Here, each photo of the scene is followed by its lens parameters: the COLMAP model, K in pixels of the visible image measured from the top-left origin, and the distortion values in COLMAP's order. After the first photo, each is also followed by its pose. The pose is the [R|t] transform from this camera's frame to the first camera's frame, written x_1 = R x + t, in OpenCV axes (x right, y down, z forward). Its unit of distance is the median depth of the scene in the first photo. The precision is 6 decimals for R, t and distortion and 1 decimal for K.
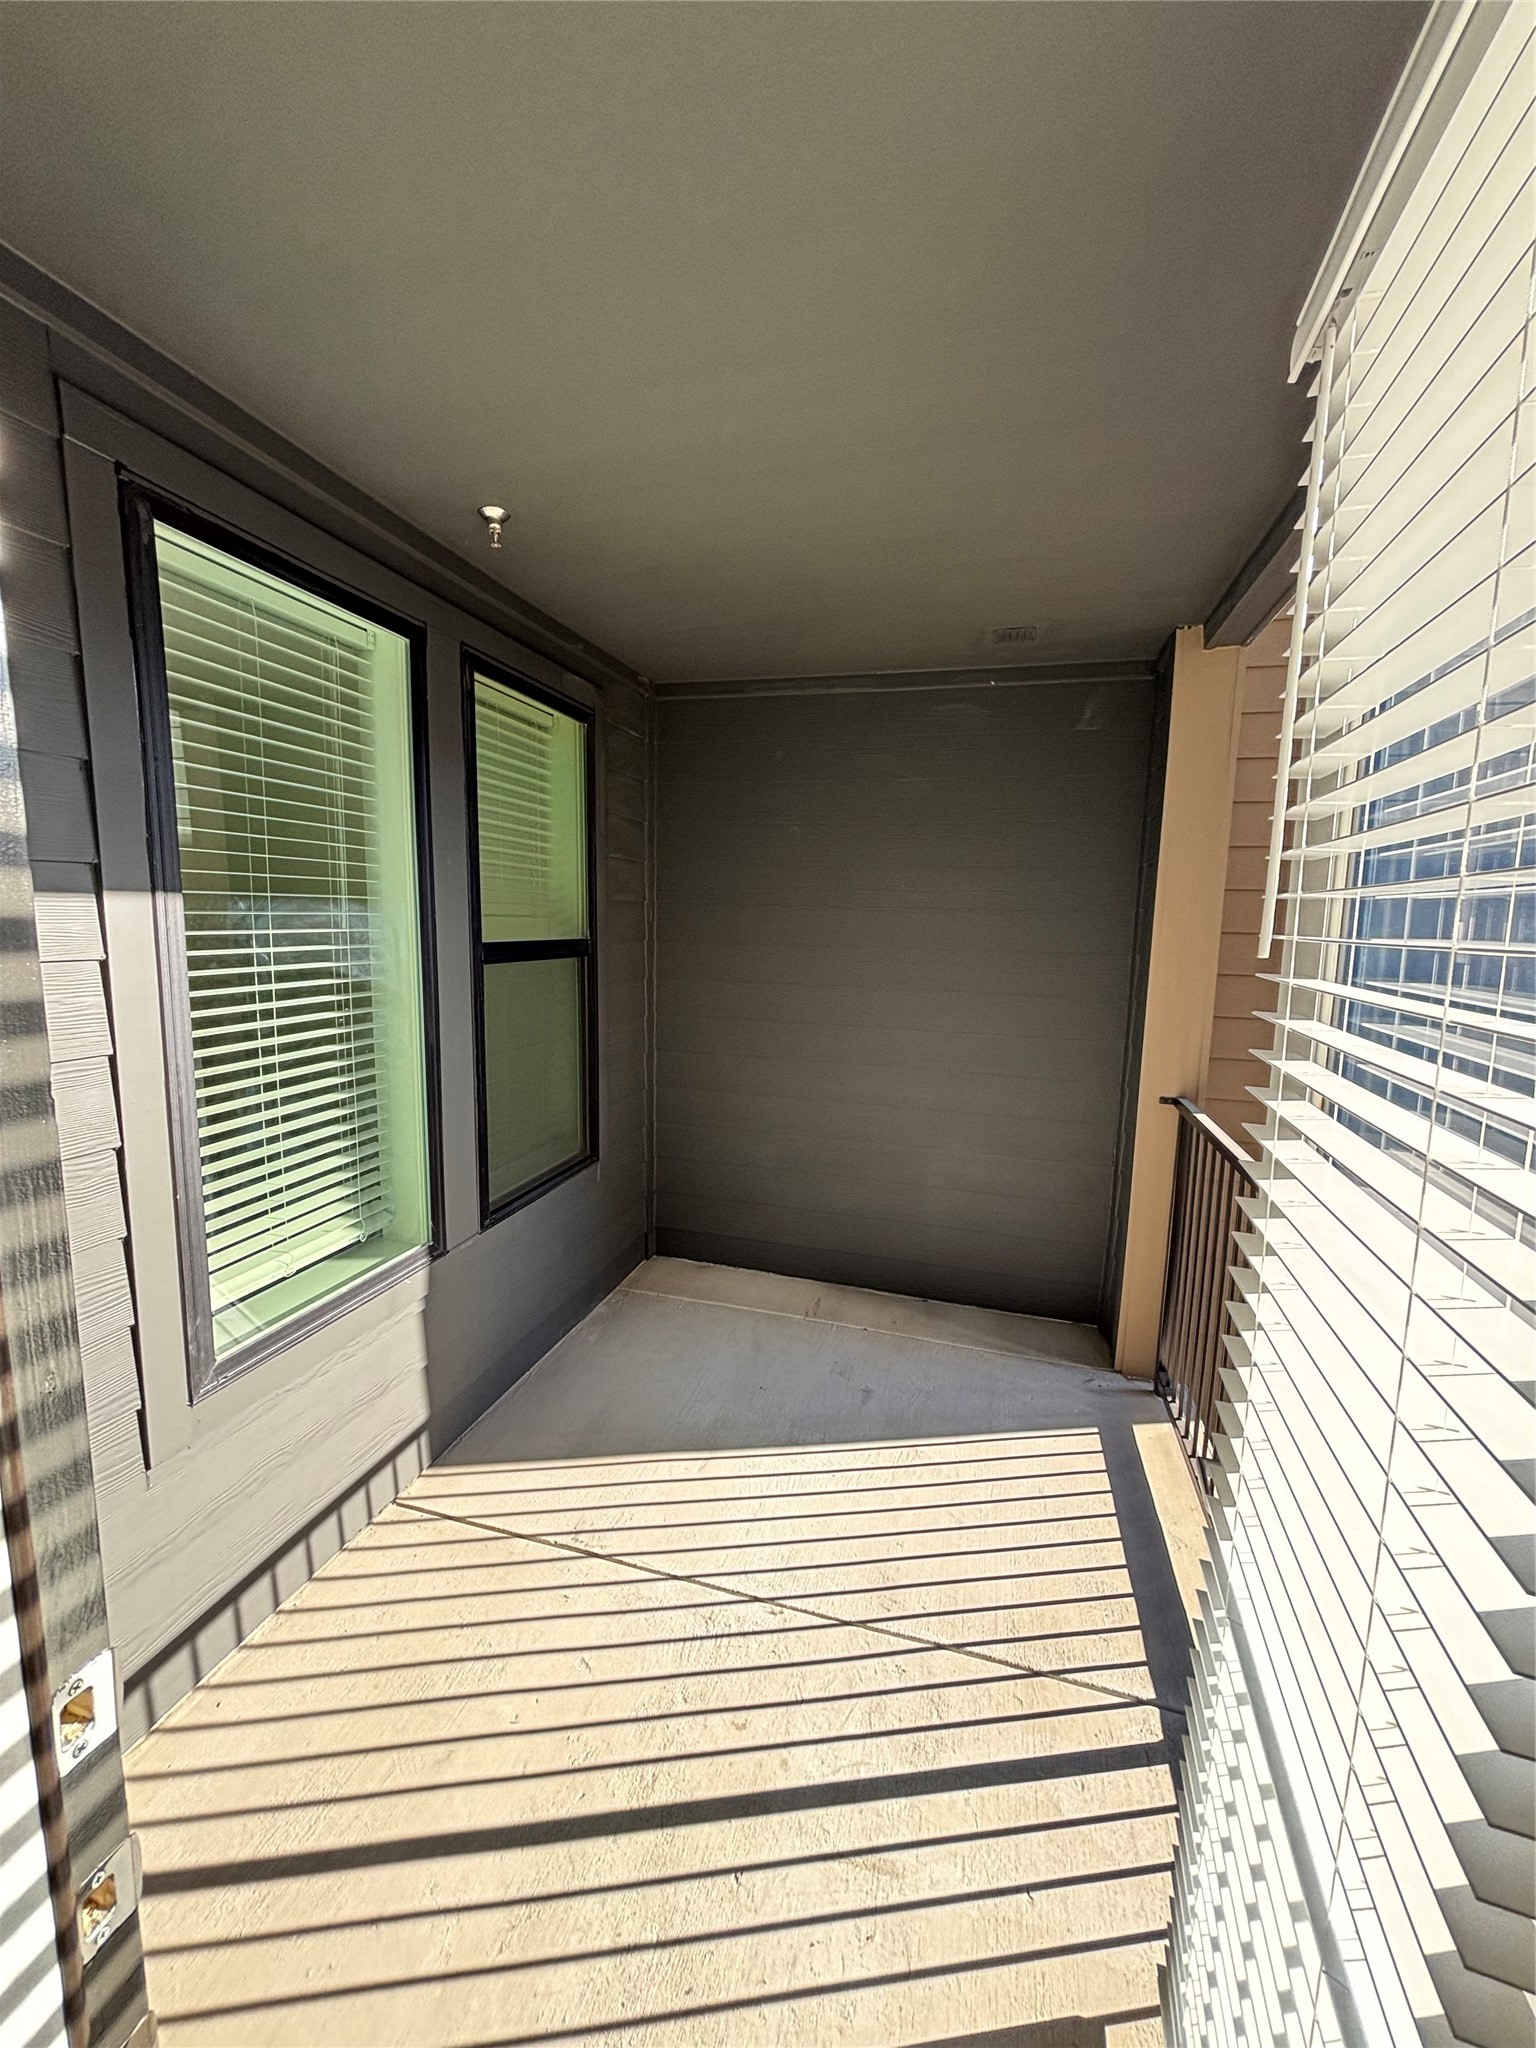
lens RADIAL K [[821.5, 0, 764.8], [0, 821.5, 1030.5], [0, 0, 1]] dist [0.001543, -0.000693]
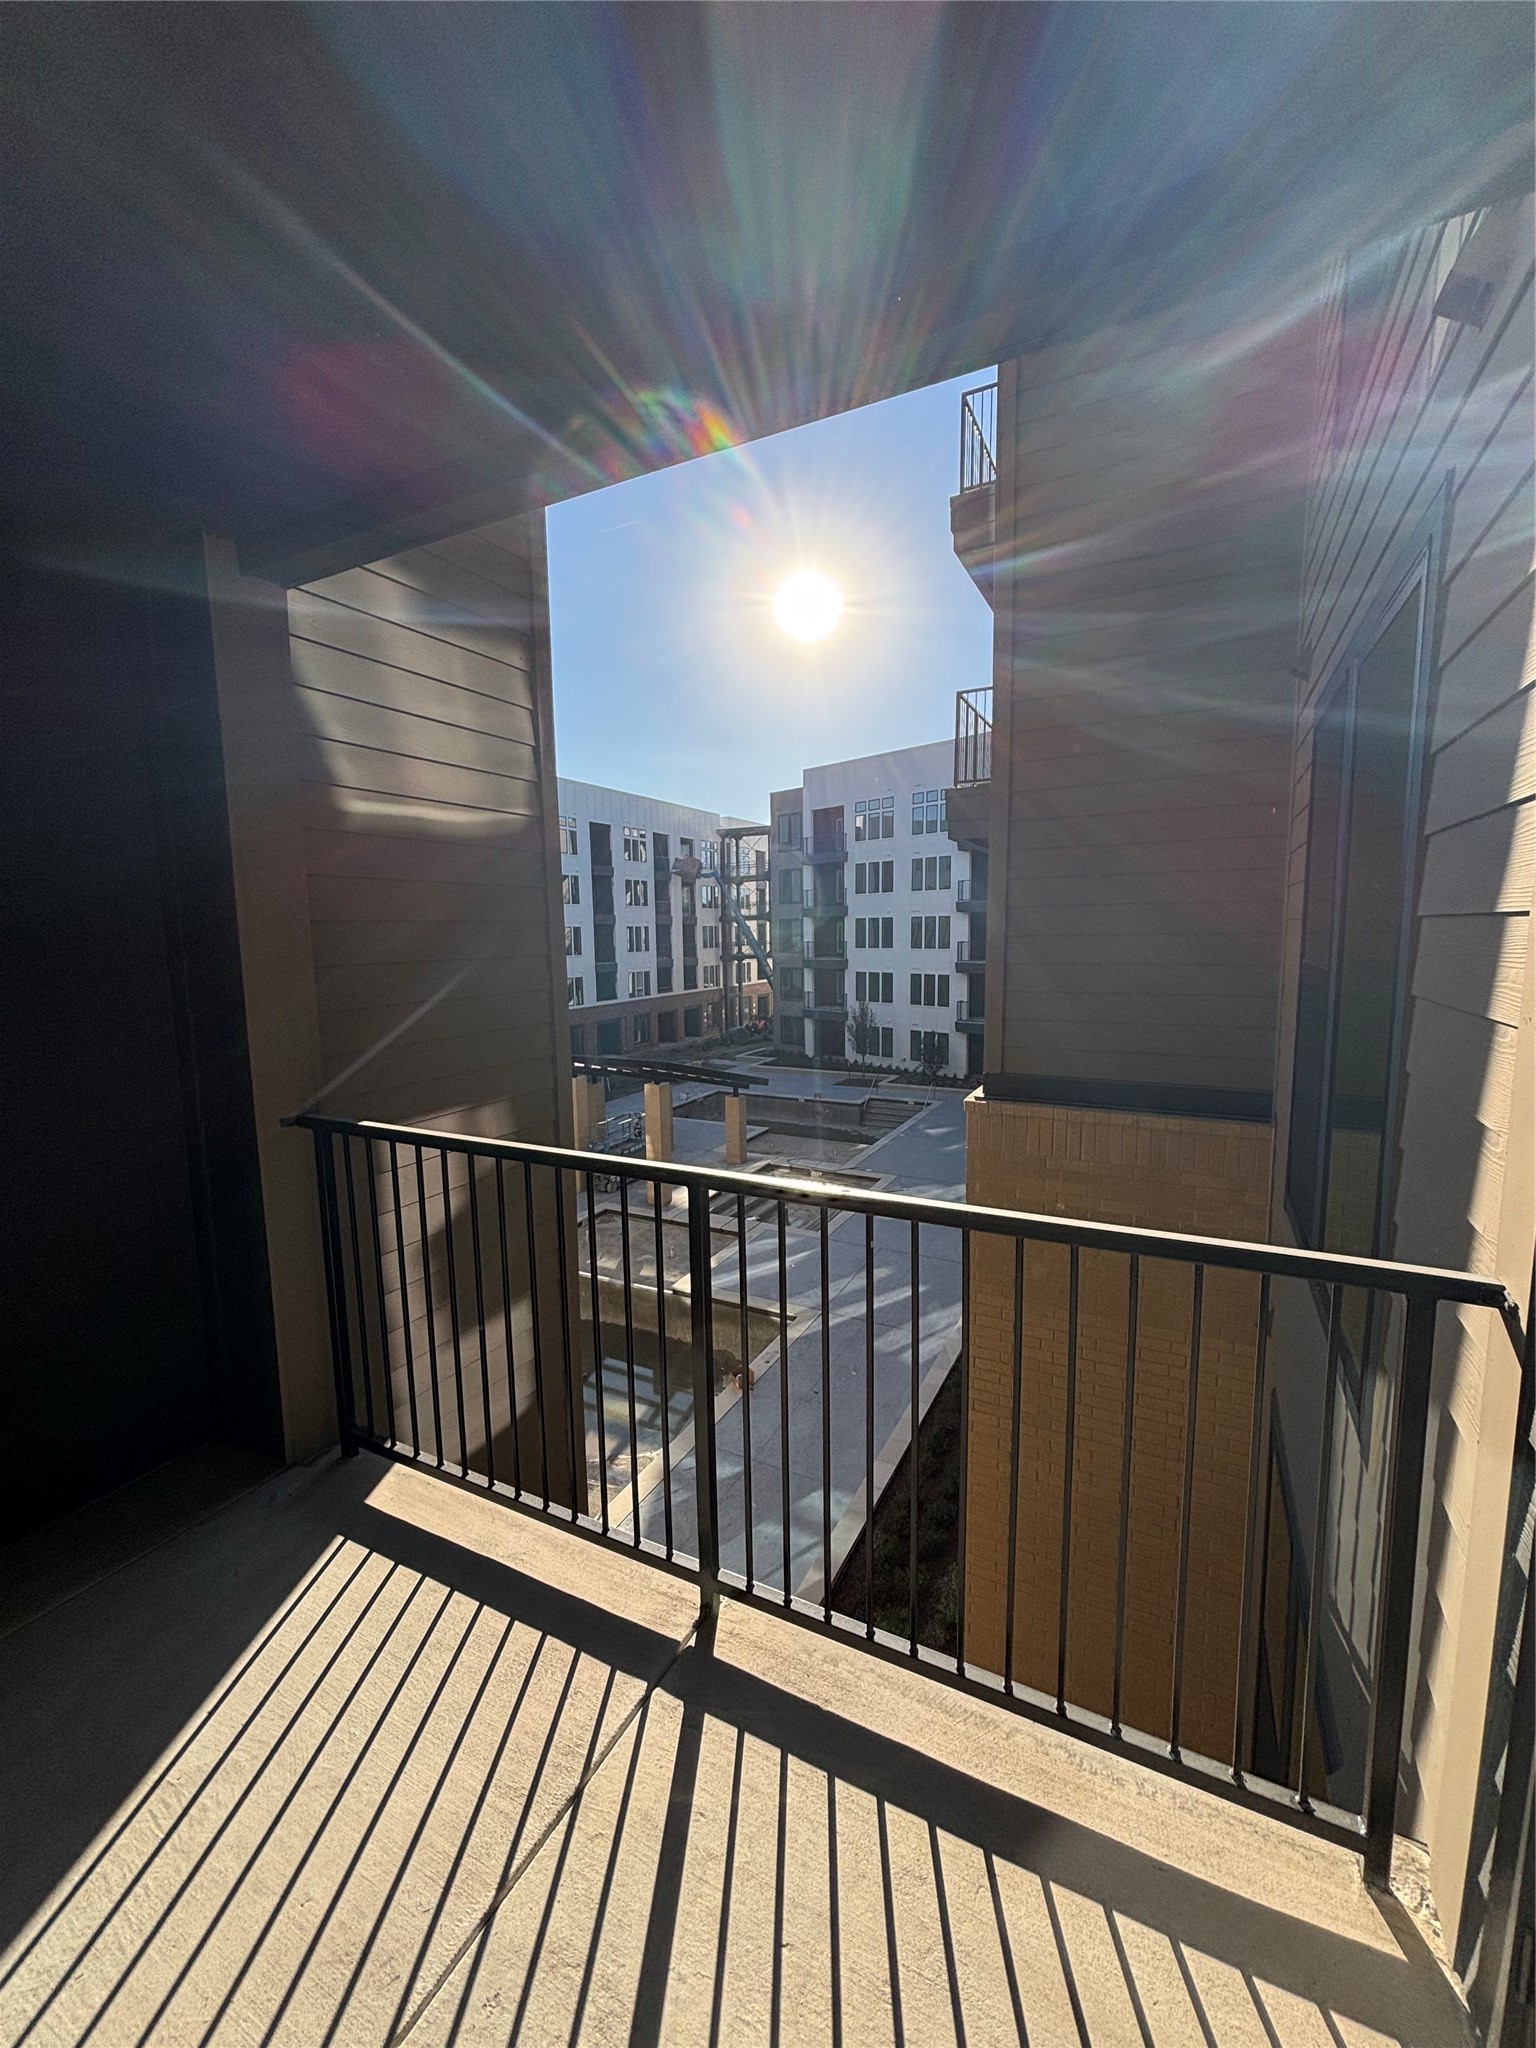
lens RADIAL K [[821.5, 0, 760.7], [0, 821.5, 1026.4], [0, 0, 1]] dist [0.001543, -0.000693]
pose [[0.191904, -0.132441, 0.972436, -0.322723], [0.147788, 0.983453, 0.104776, -0.040453], [-0.970222, 0.123608, 0.208302, 0.521818]]
